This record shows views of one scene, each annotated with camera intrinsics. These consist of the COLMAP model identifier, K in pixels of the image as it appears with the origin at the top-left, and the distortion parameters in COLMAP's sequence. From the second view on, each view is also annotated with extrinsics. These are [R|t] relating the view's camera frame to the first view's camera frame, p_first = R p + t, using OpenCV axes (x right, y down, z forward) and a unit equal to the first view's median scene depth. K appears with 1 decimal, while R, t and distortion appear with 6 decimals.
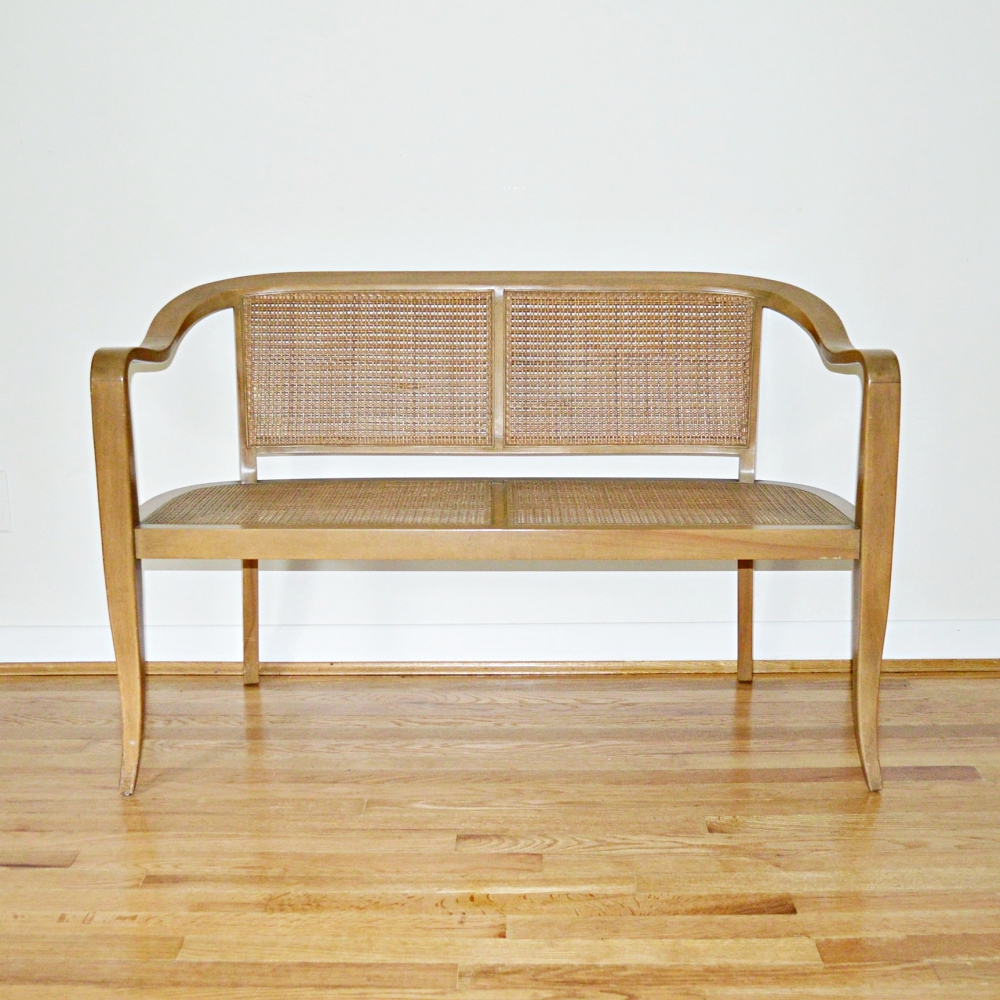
lens RADIAL K [[1431.3, 0, 503.1], [0, 1431.3, 496.1], [0, 0, 1]] dist [-0.042563, 0.000000]
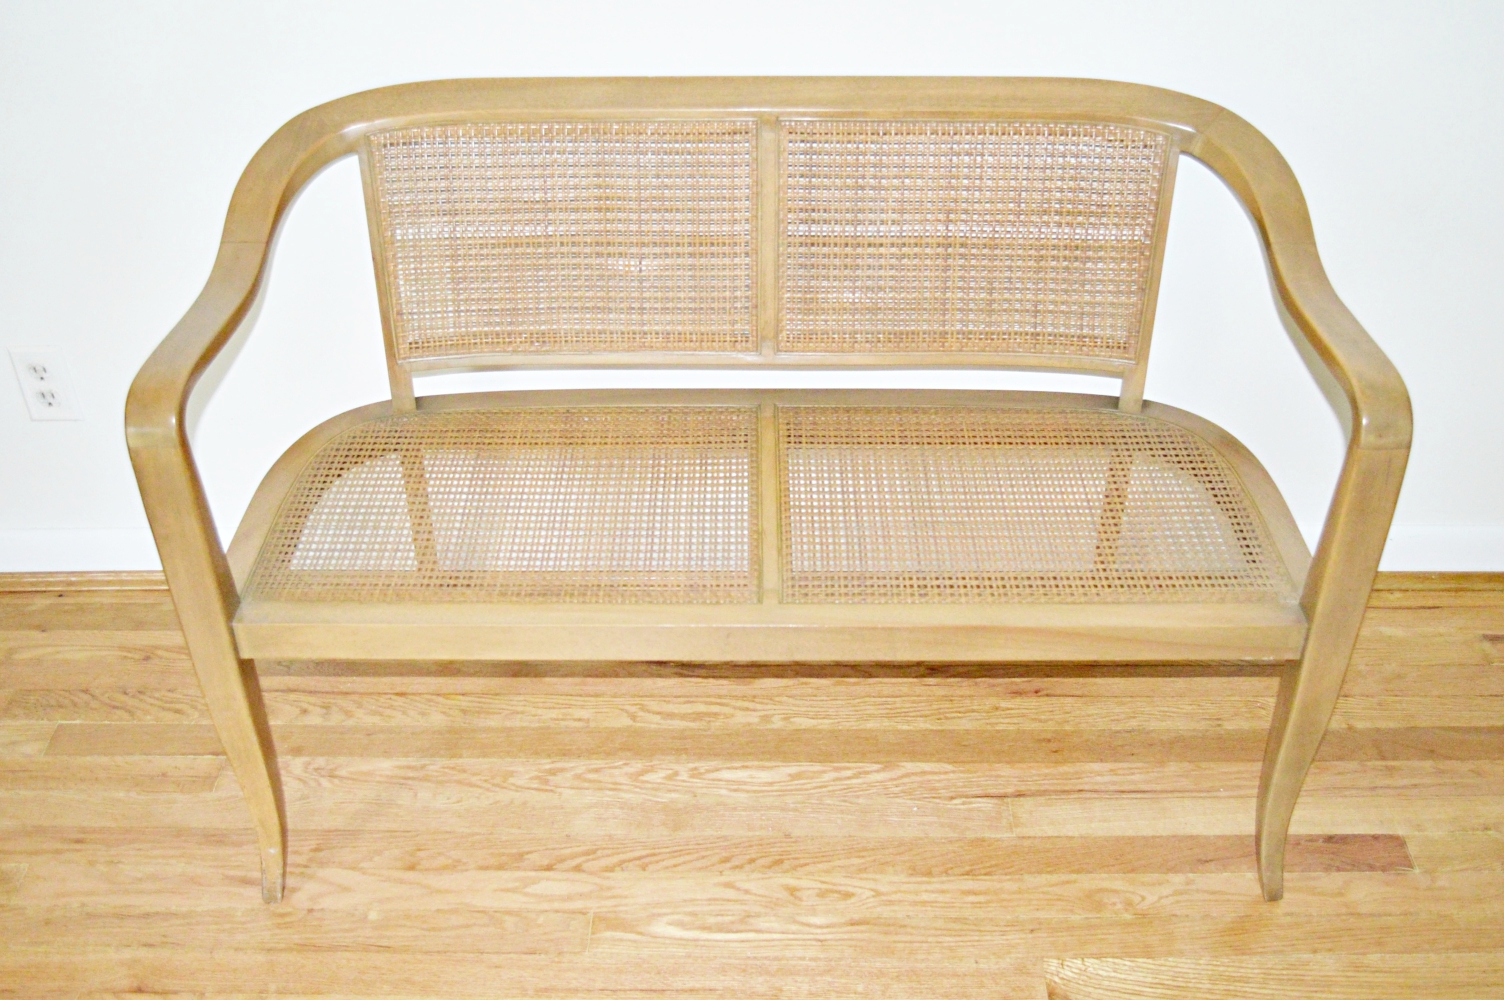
lens RADIAL K [[1589.9, 0, 739.7], [0, 1589.9, 490.1], [0, 0, 1]] dist [-0.040446, 0.000000]
pose [[0.999926, 0.001148, -0.012100, -0.007521], [0.003971, 0.910029, 0.414527, -0.306535], [0.011487, -0.414544, 0.909957, 0.306076]]
